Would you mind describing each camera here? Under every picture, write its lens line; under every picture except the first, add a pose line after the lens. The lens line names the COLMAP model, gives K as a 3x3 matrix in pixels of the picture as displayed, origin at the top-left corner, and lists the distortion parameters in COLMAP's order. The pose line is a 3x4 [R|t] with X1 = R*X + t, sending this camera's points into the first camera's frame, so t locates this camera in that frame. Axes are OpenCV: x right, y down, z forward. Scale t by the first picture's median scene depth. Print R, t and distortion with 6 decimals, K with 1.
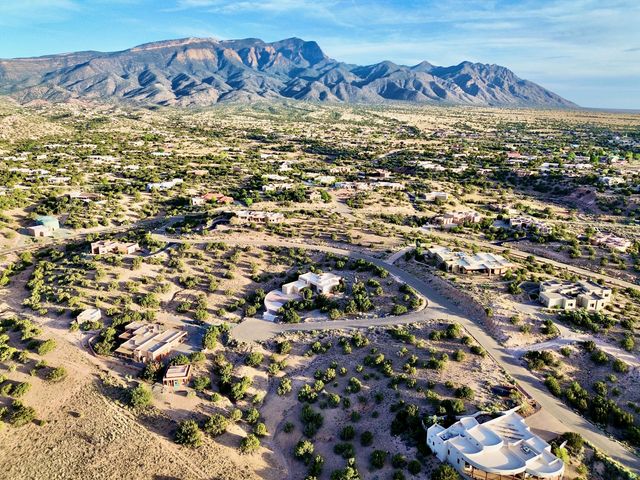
lens RADIAL K [[429.8, 0, 322.3], [0, 429.8, 222.8], [0, 0, 1]] dist [0.062409, -0.052361]
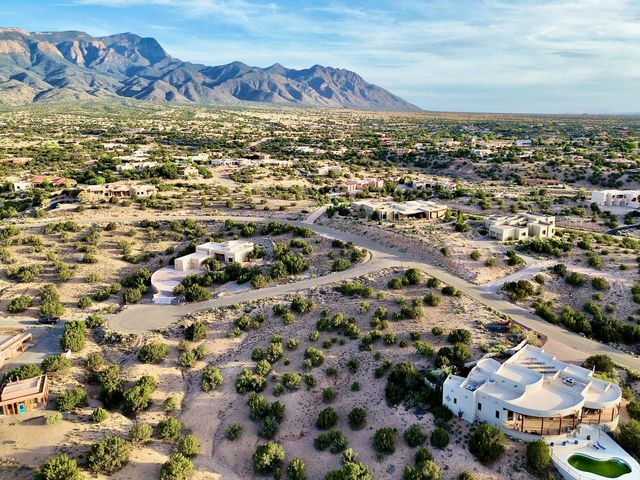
lens RADIAL K [[448.9, 0, 317.9], [0, 448.9, 226.0], [0, 0, 1]] dist [0.070732, -0.076212]
pose [[0.949037, -0.078928, 0.305121, -0.077683], [0.089919, 0.995704, -0.022114, 0.107475], [-0.302064, 0.048423, 0.952057, 0.171647]]
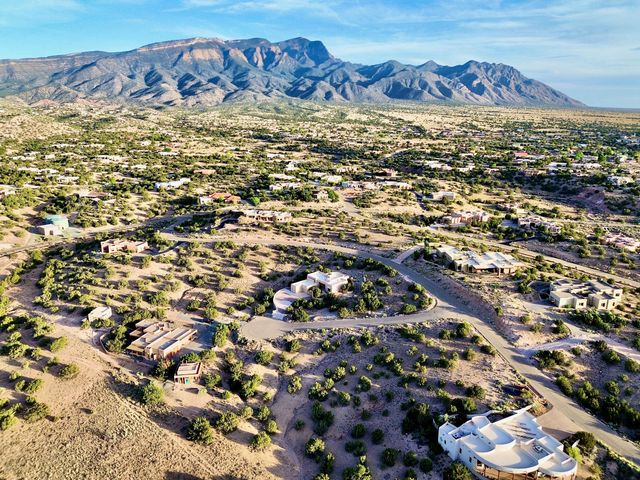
lens RADIAL K [[429.8, 0, 322.3], [0, 429.8, 222.8], [0, 0, 1]] dist [0.062409, -0.052361]
pose [[0.999943, 0.001565, -0.010557, -0.008187], [-0.001559, 0.999999, 0.000570, 0.001576], [0.010558, -0.000553, 0.999944, -0.001493]]
